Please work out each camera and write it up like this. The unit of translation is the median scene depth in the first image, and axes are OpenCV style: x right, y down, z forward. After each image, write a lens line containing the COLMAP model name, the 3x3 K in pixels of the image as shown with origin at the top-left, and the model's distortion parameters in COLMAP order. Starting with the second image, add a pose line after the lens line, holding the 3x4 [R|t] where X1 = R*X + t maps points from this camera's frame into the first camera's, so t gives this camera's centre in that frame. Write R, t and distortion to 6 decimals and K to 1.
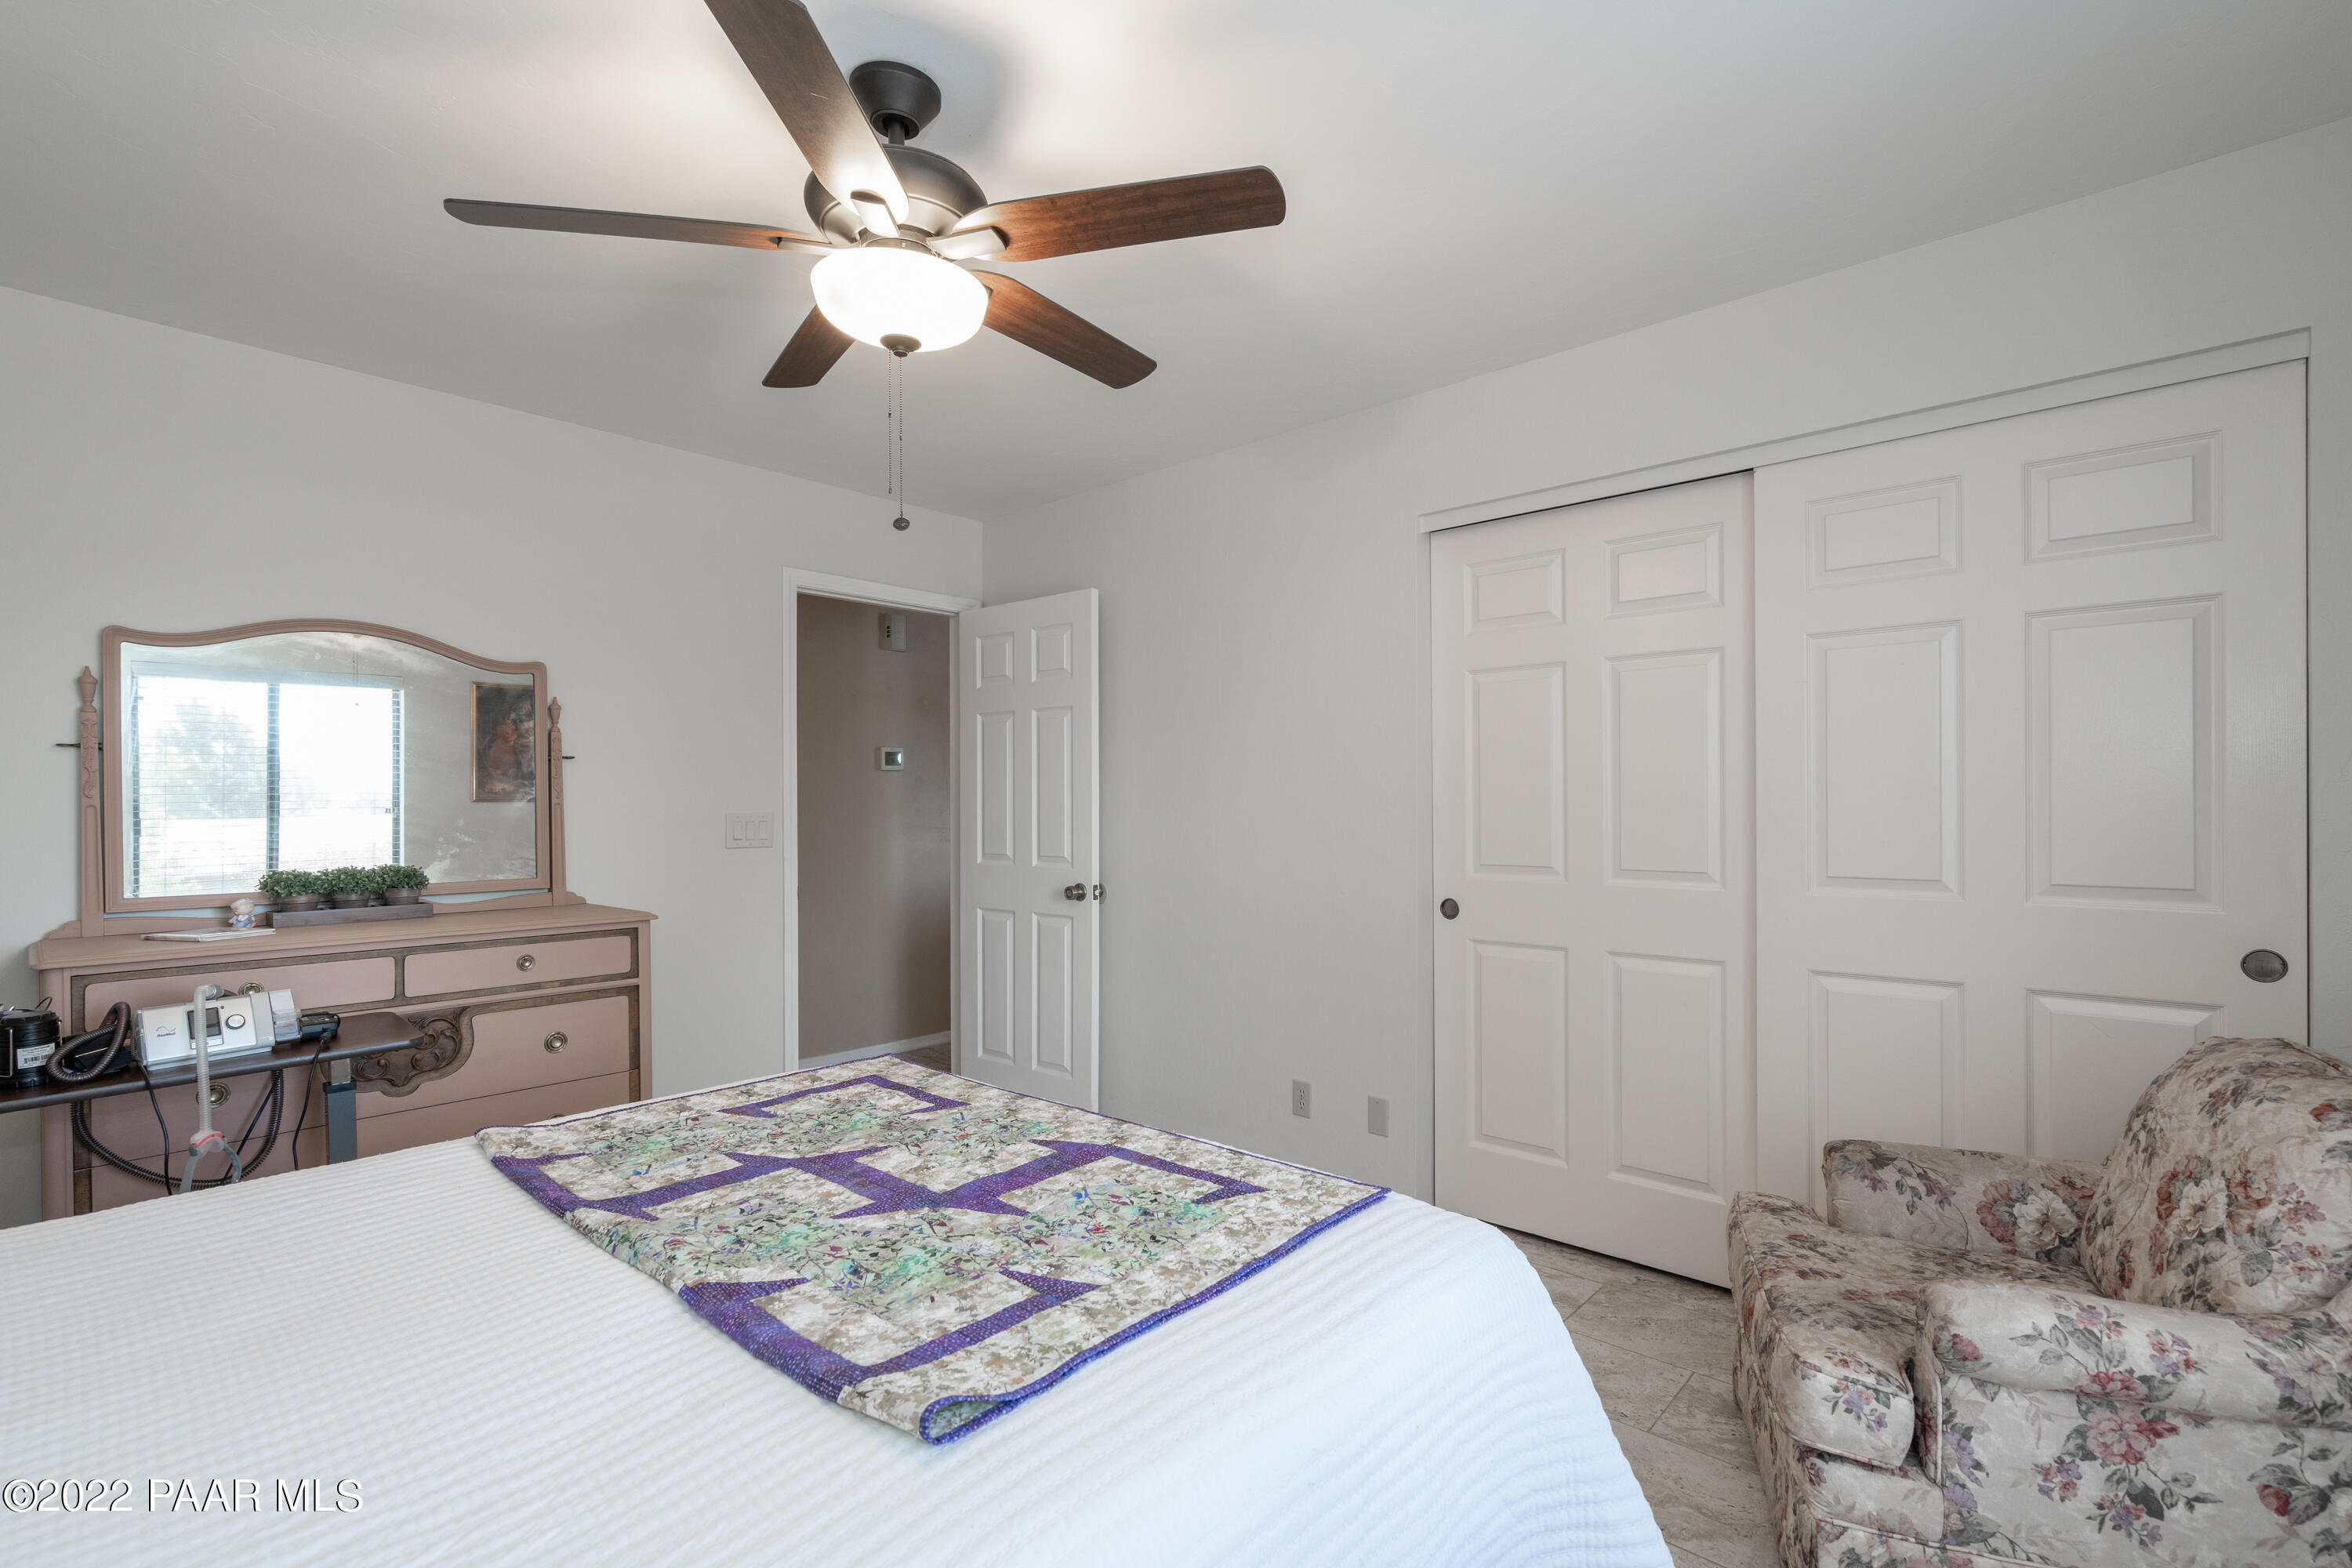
lens RADIAL K [[1074.6, 0, 1178.4], [0, 1074.6, 798.9], [0, 0, 1]] dist [-0.005069, 0.002951]
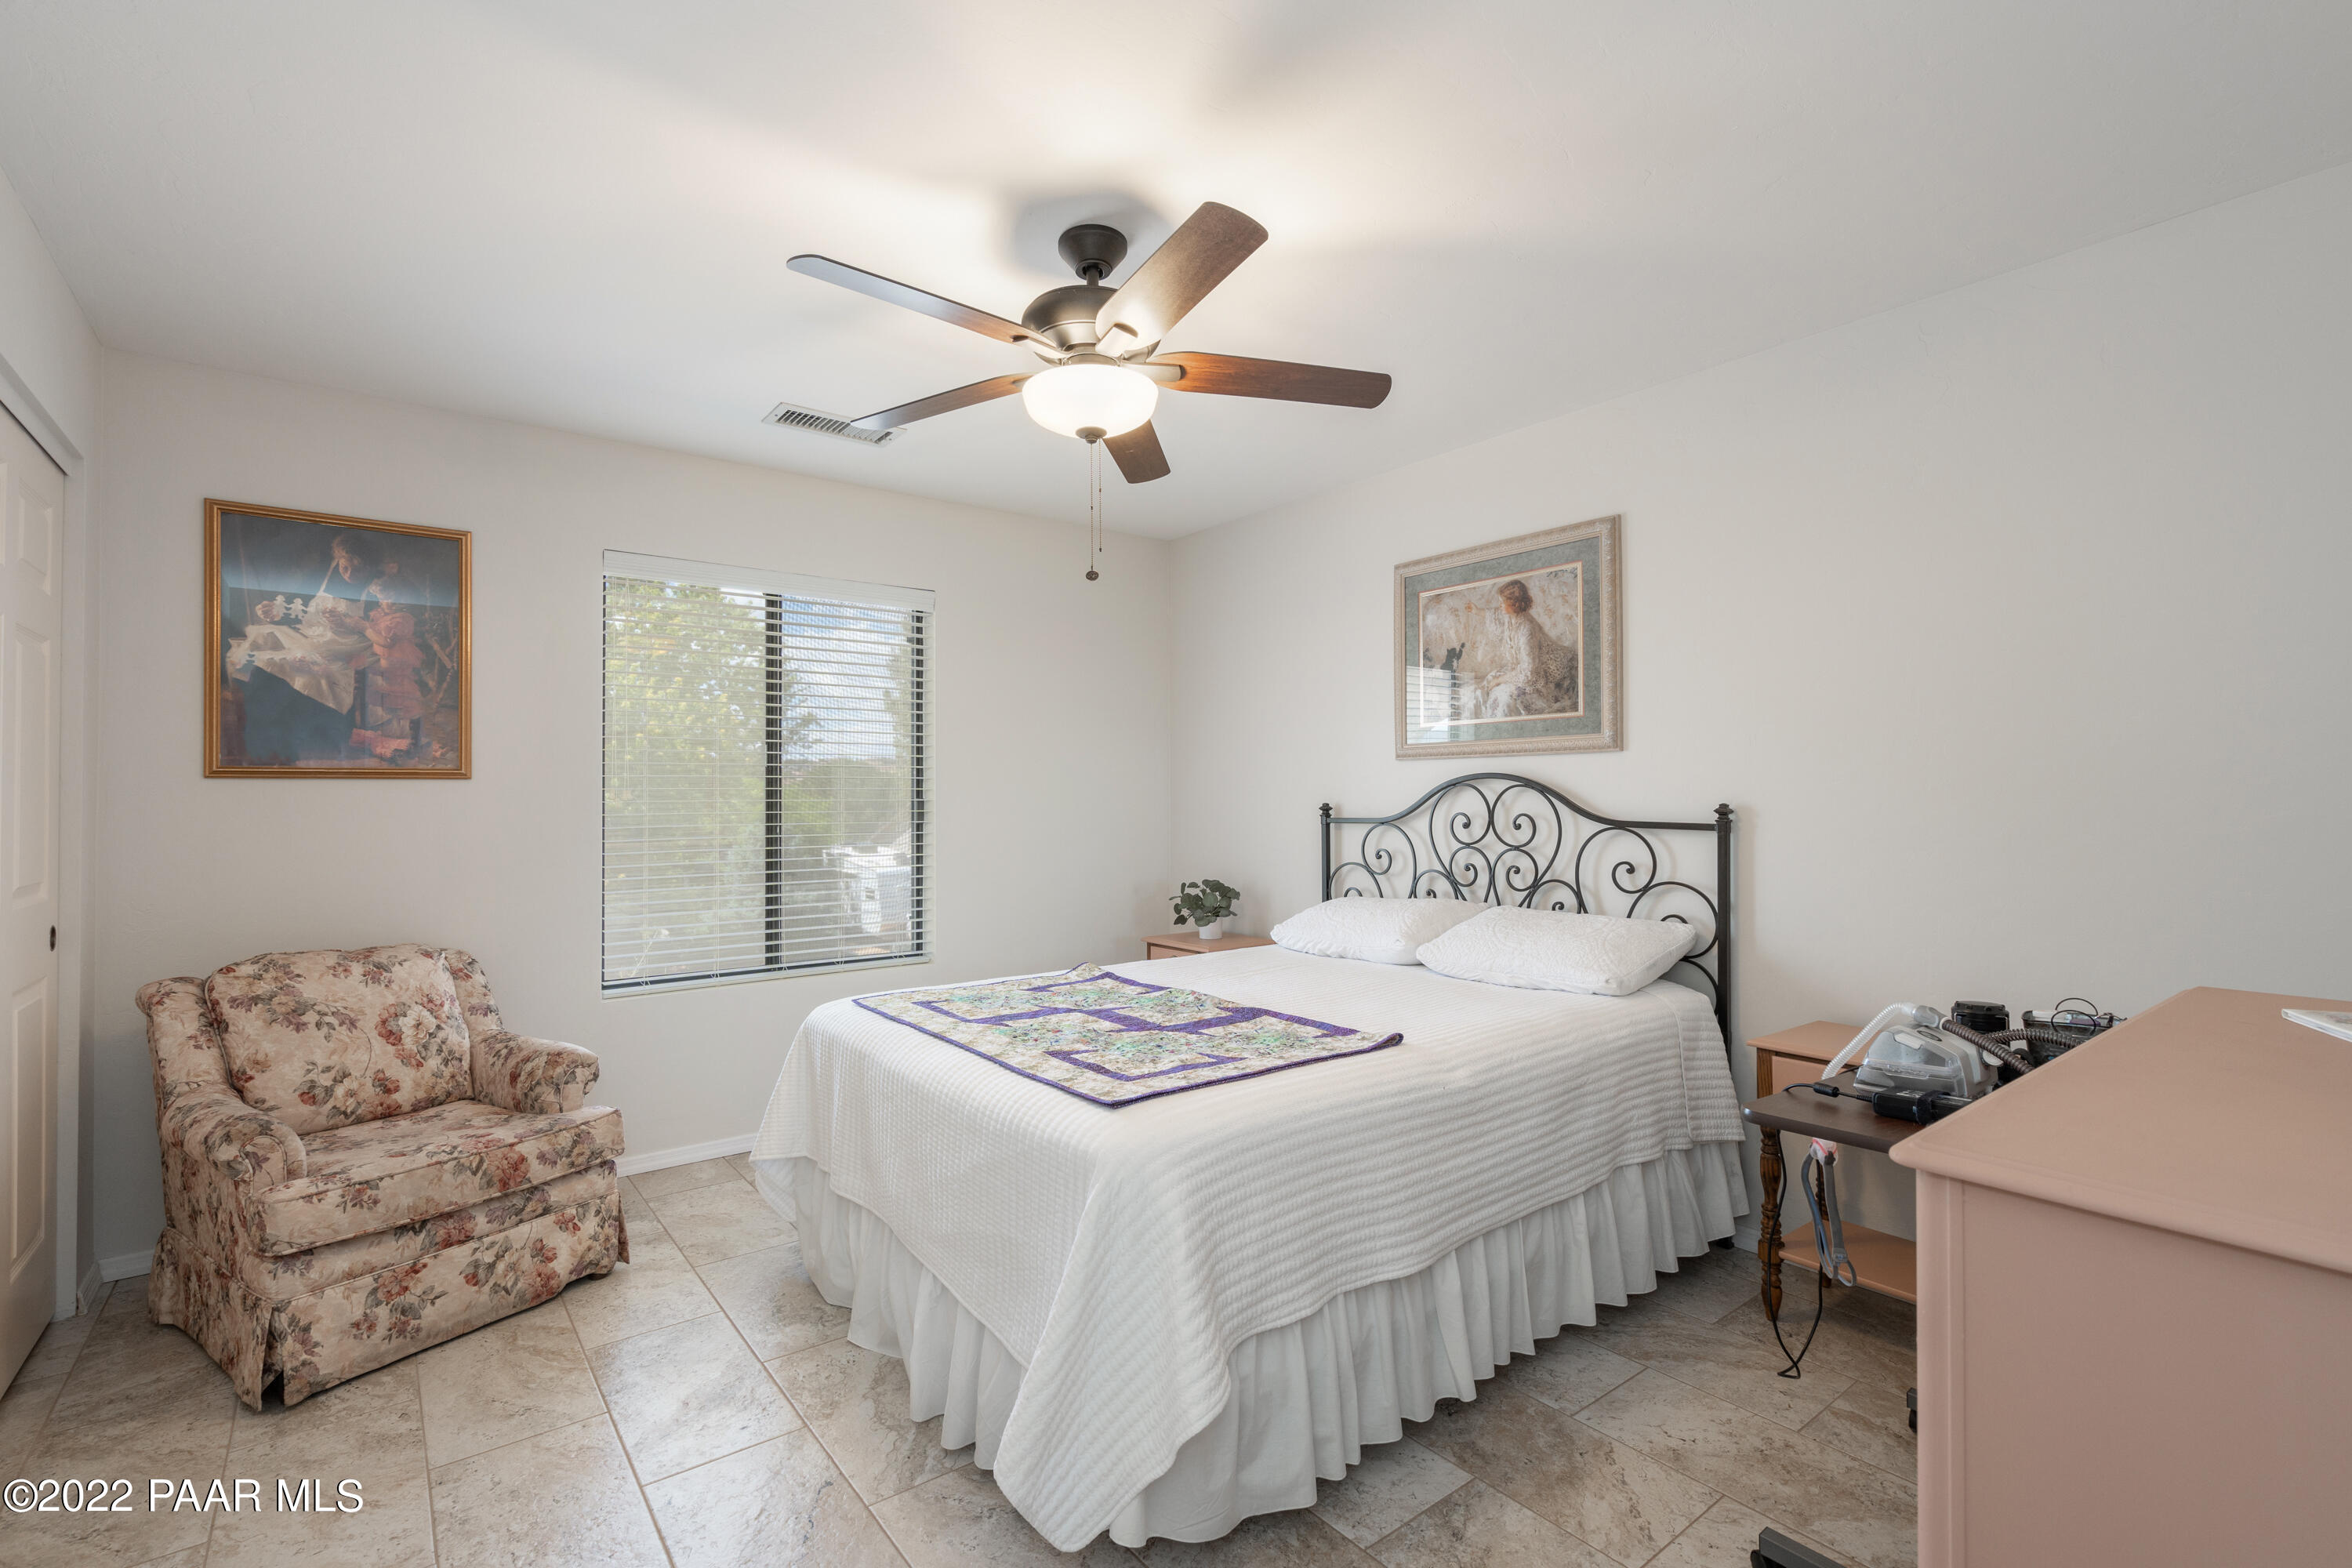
lens RADIAL K [[1074.6, 0, 1175.3], [0, 1074.6, 789.5], [0, 0, 1]] dist [-0.005069, 0.002951]
pose [[-0.984414, 0.016181, 0.175118, -0.641175], [0.014008, 0.999809, -0.013638, 0.017869], [-0.175305, -0.010973, -0.984453, 2.490601]]
